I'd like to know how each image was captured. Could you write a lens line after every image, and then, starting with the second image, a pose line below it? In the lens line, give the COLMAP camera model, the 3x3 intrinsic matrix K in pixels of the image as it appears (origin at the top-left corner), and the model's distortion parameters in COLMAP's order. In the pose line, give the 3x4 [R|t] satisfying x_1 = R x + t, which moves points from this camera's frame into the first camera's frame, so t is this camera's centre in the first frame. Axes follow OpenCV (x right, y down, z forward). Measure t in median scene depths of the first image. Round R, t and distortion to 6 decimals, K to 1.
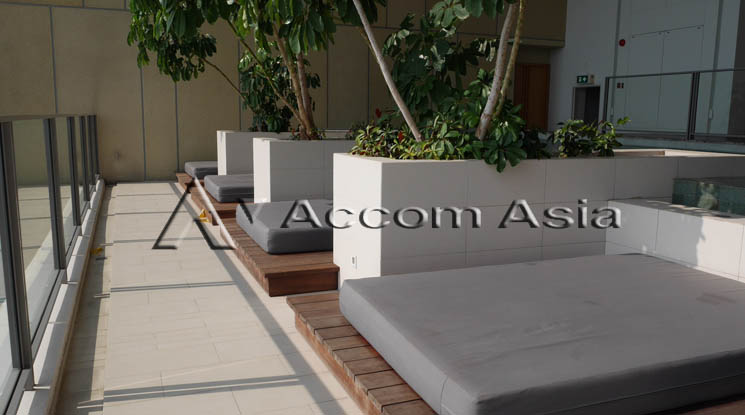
lens RADIAL K [[613.8, 0, 374.6], [0, 613.8, 203.4], [0, 0, 1]] dist [-0.014396, 0.001864]
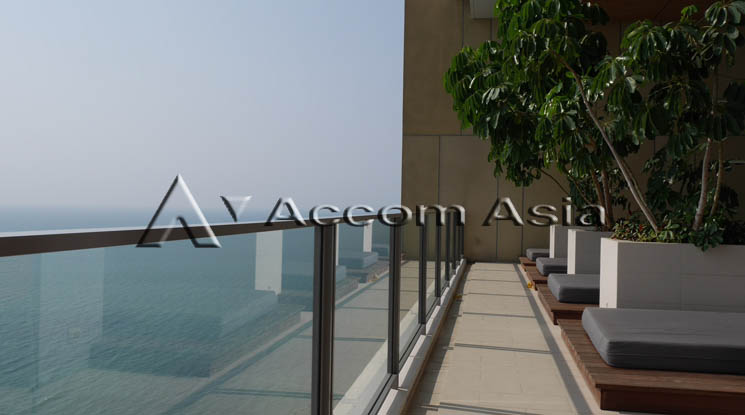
lens RADIAL K [[613.8, 0, 373.8], [0, 613.8, 206.1], [0, 0, 1]] dist [-0.014396, 0.001864]
pose [[0.840757, 0.008279, -0.541350, 0.292422], [-0.089809, 0.988163, -0.124368, 0.085528], [0.533912, 0.153181, 0.831549, -0.621072]]
